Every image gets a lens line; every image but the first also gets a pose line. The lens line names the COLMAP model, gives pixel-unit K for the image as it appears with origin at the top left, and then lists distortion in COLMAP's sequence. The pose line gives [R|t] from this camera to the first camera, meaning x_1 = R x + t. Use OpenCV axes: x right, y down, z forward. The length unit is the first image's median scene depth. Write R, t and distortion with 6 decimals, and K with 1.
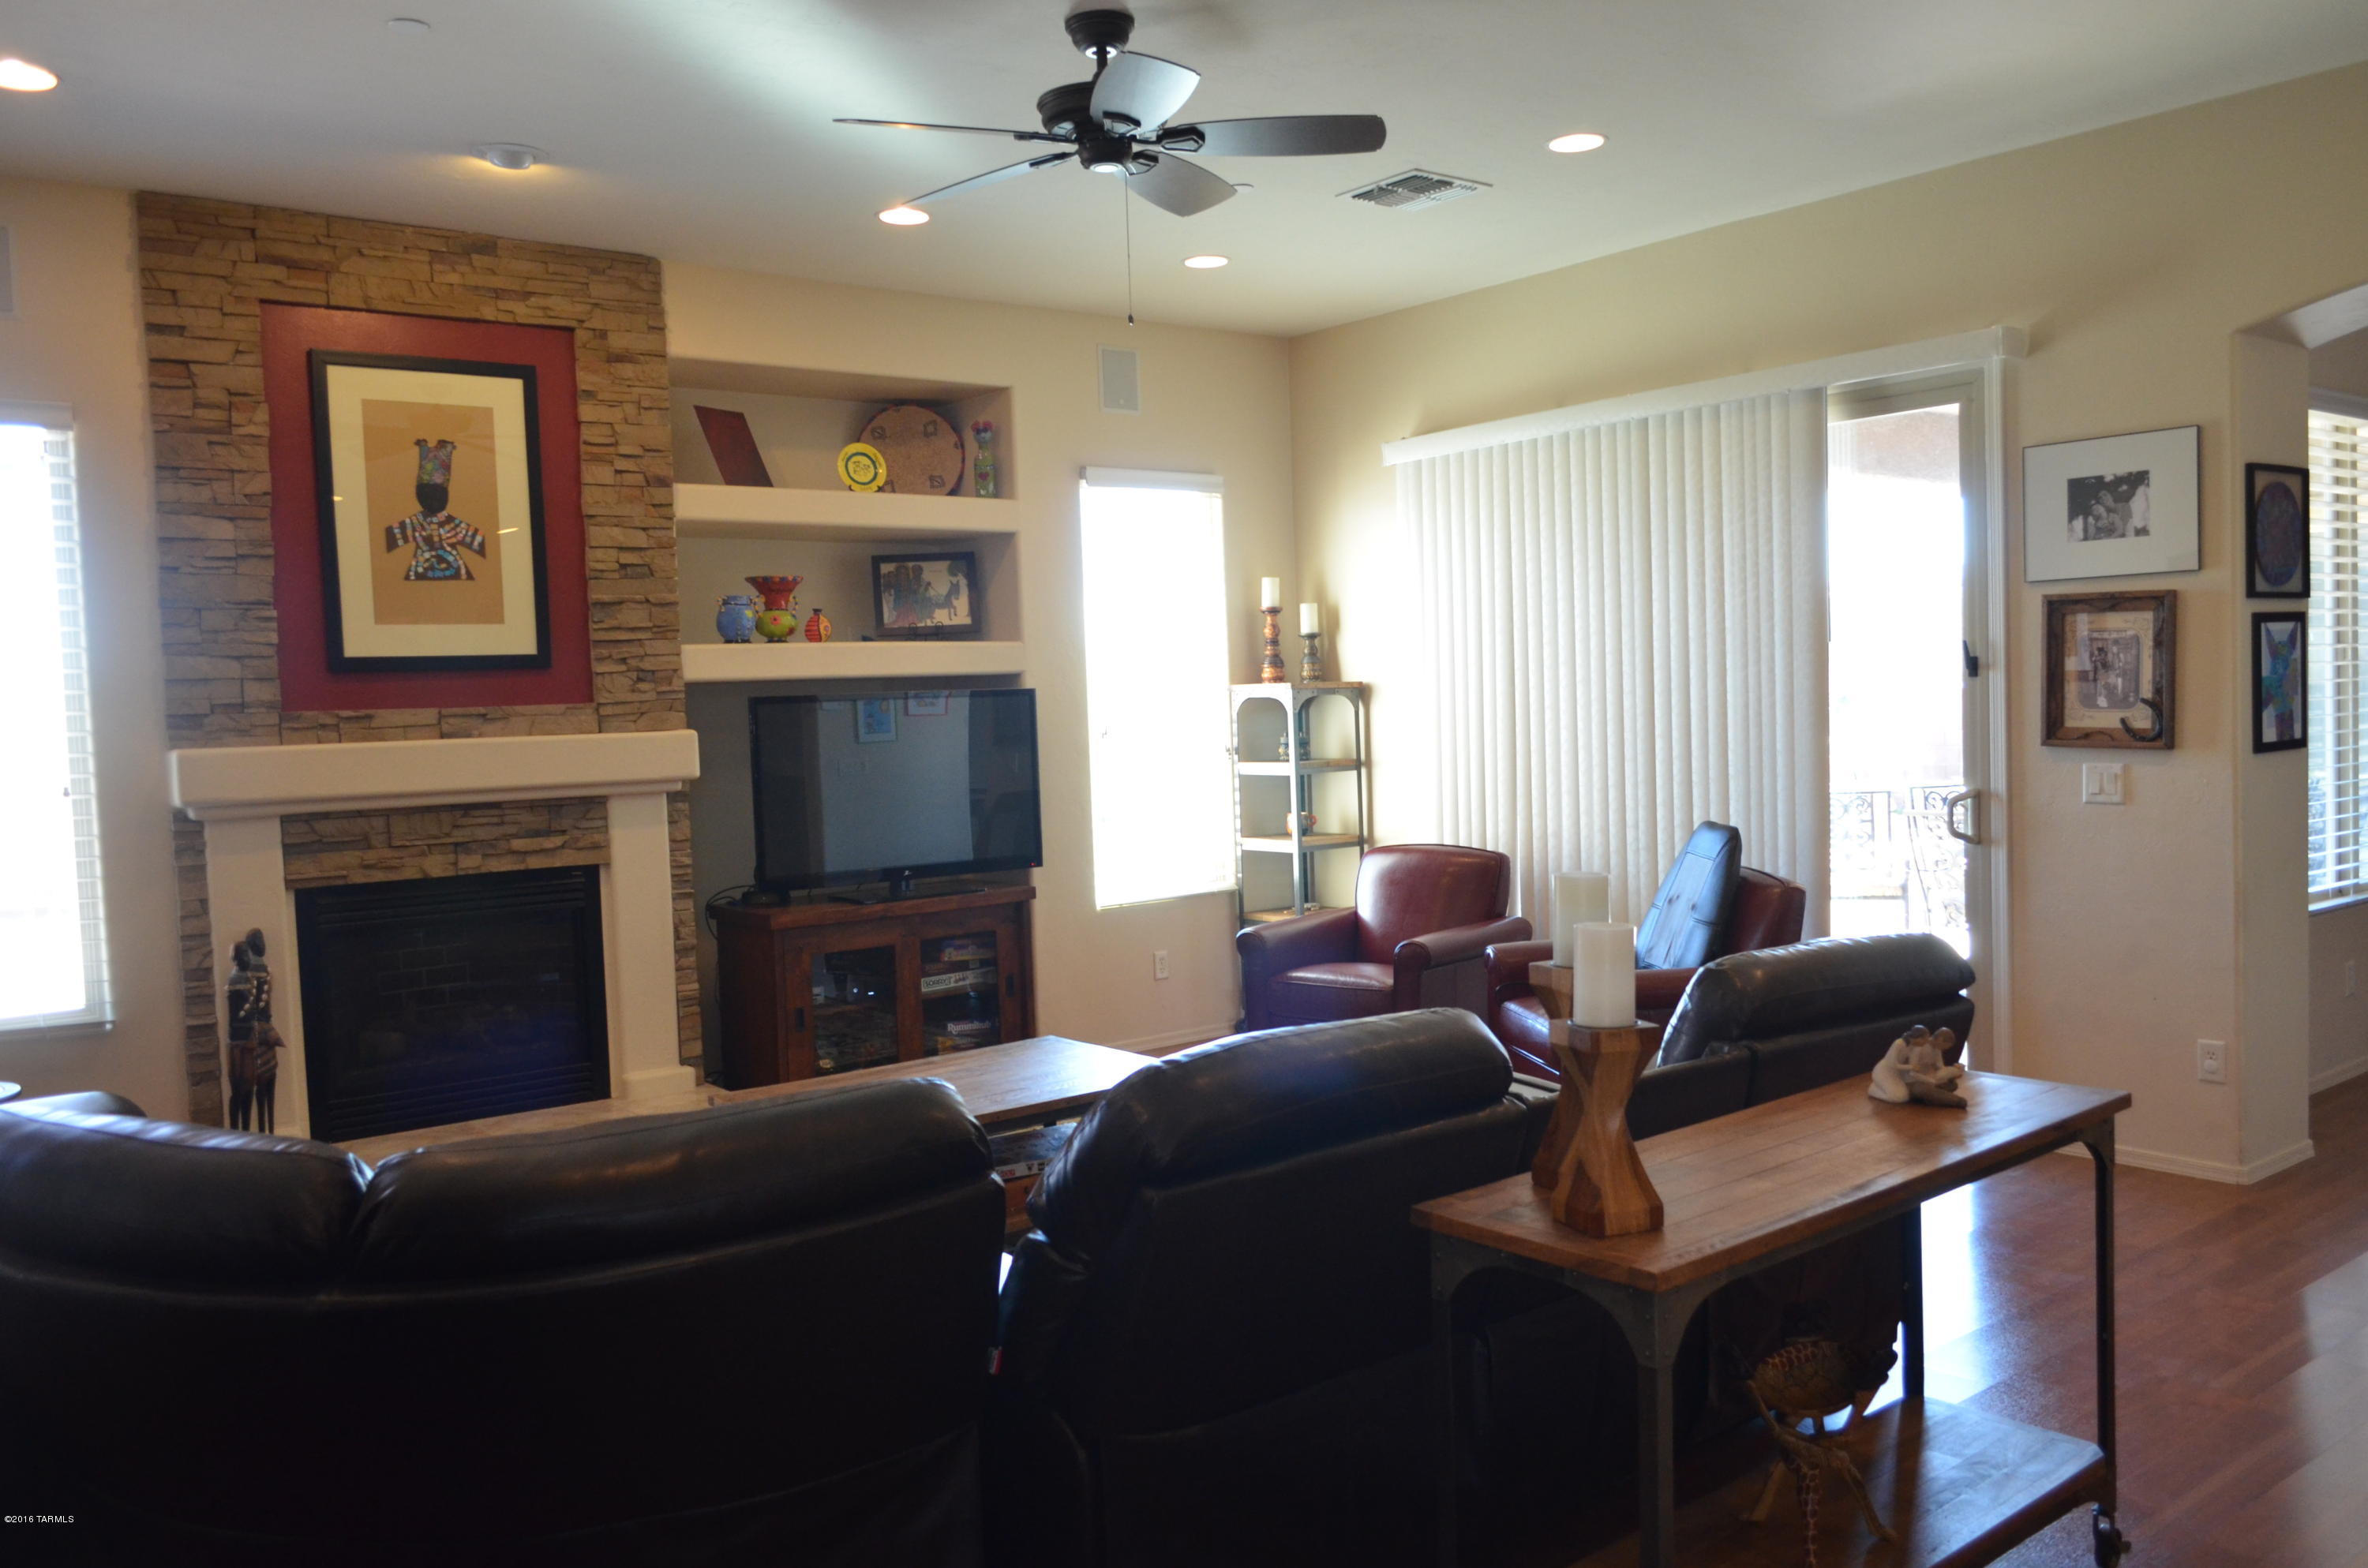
lens RADIAL K [[1836.8, 0, 1186.6], [0, 1836.8, 783.9], [0, 0, 1]] dist [-0.006290, -0.000257]
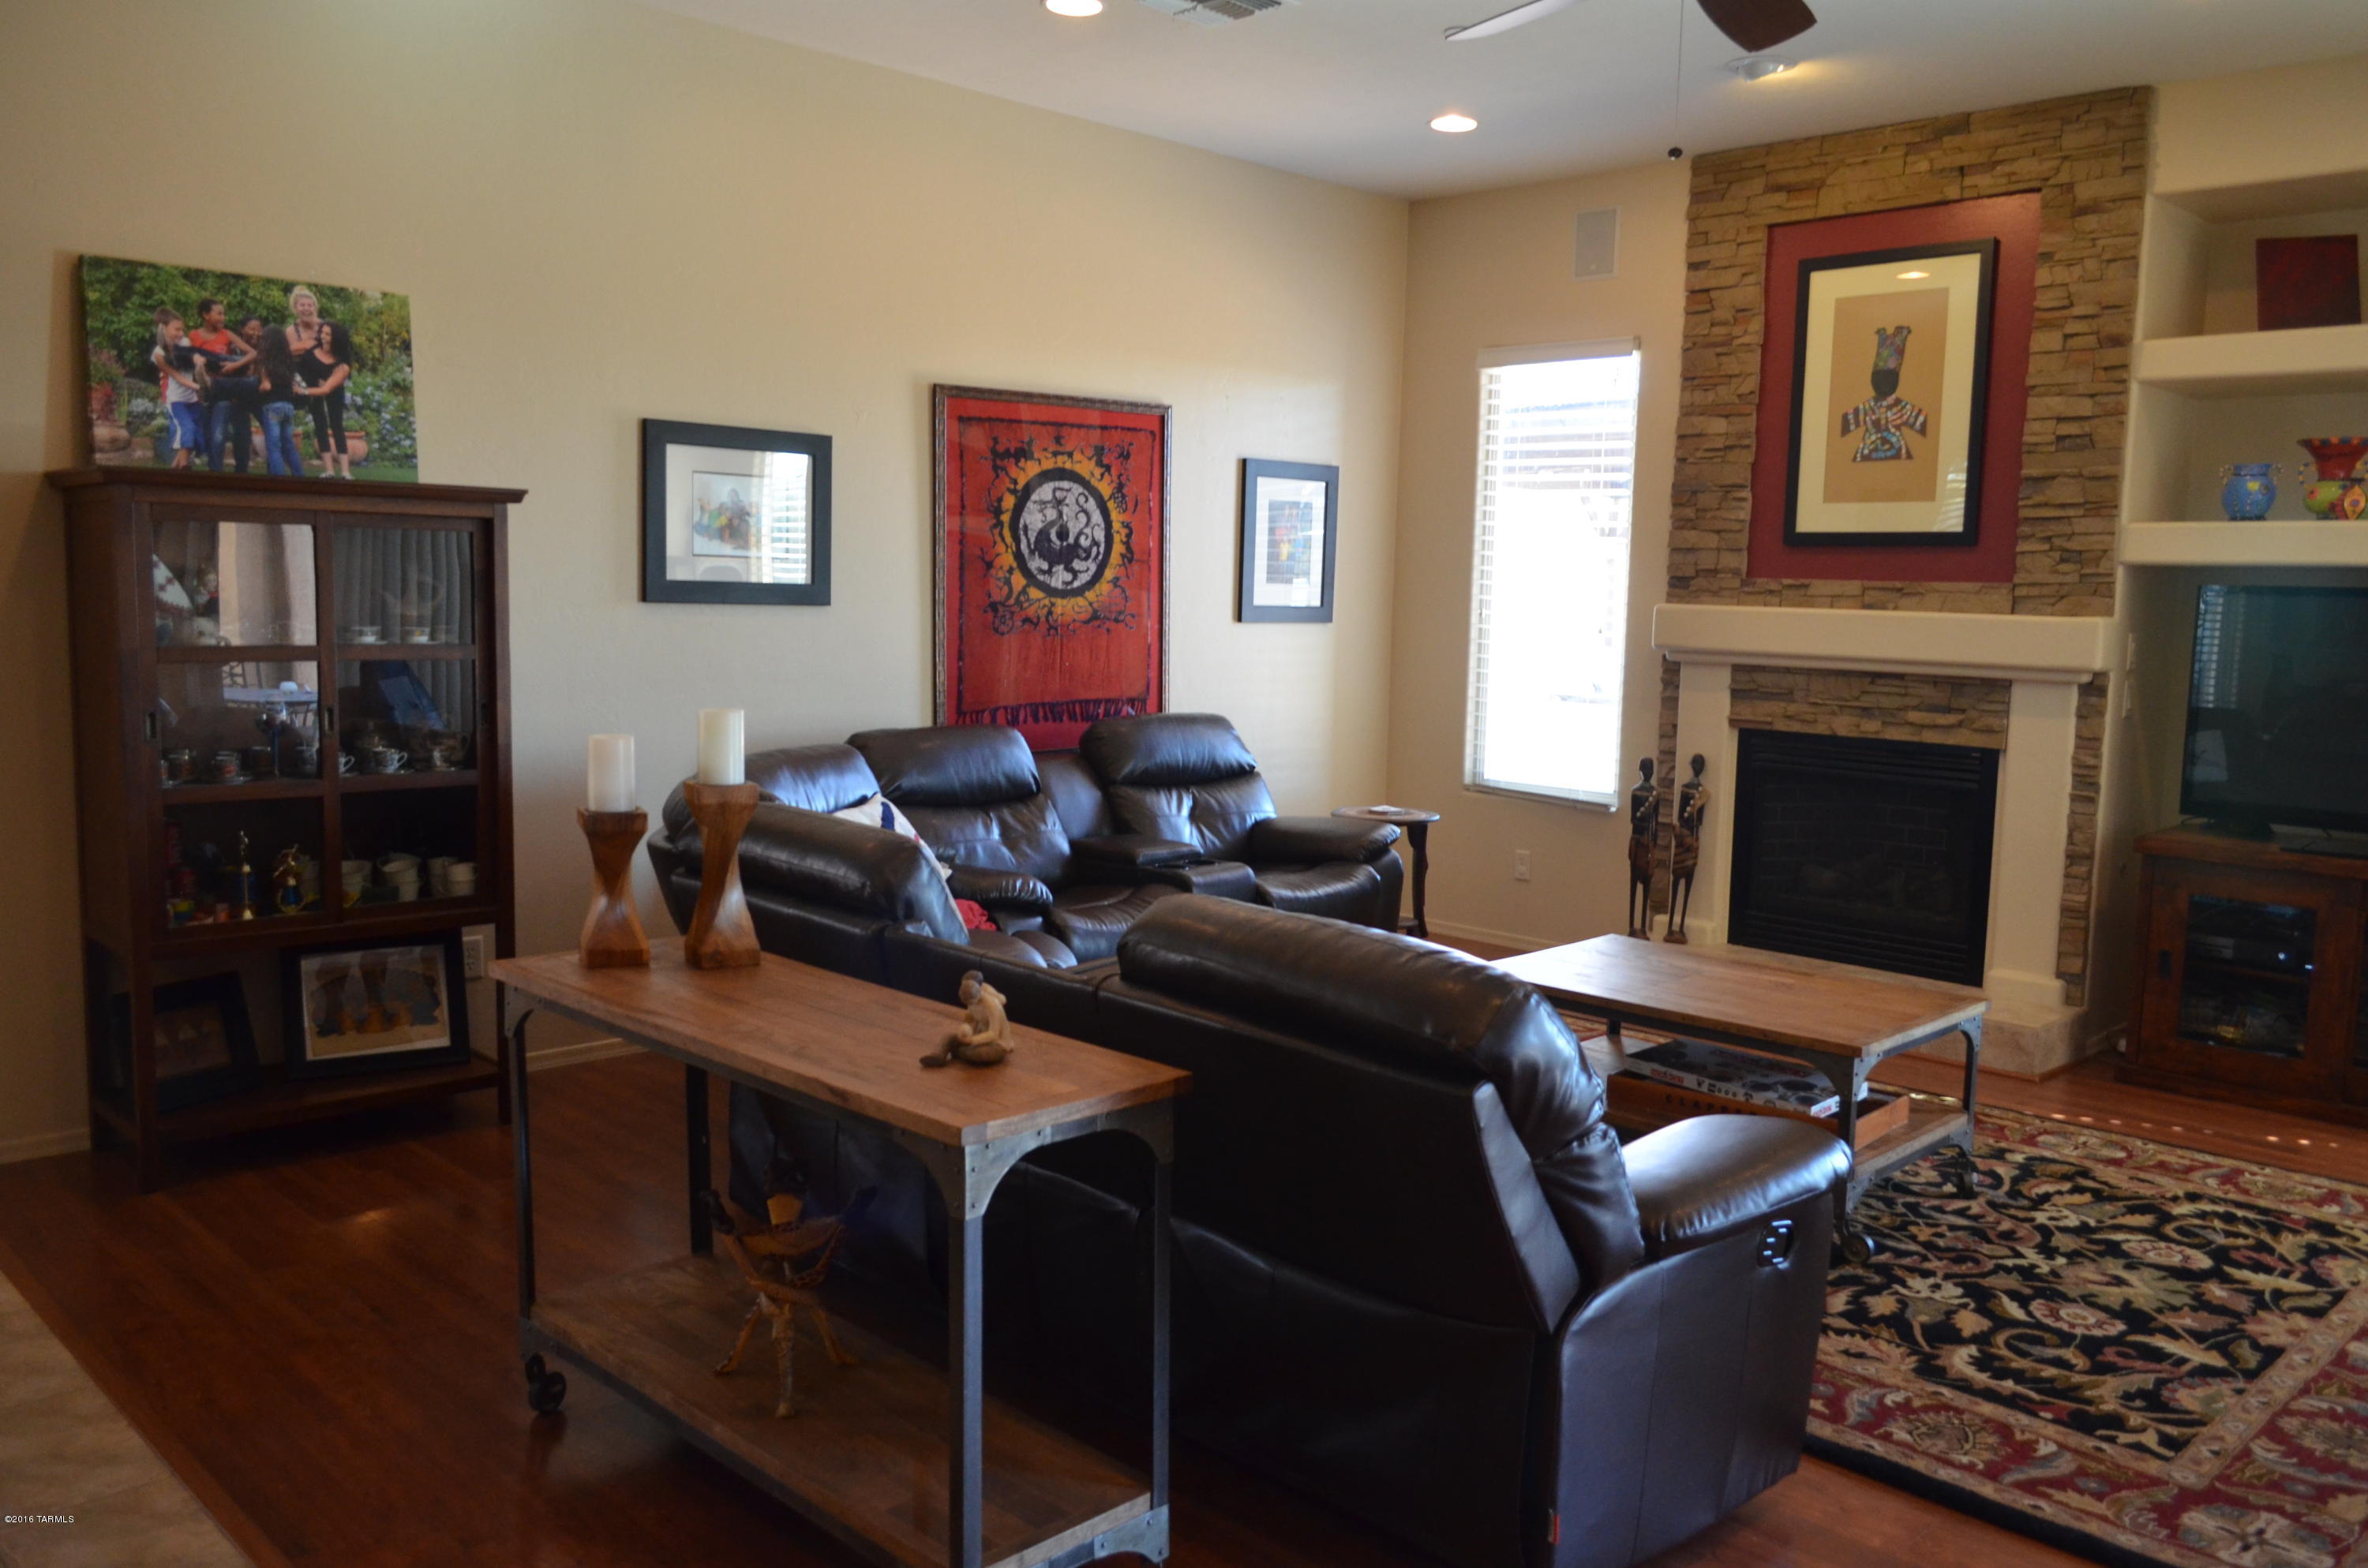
lens RADIAL K [[1836.8, 0, 1186.0], [0, 1836.8, 782.6], [0, 0, 1]] dist [-0.006290, -0.000257]
pose [[0.105252, 0.144988, -0.983819, 0.632852], [-0.074925, 0.987659, 0.137538, -0.043032], [0.991619, 0.059237, 0.114816, 0.492470]]
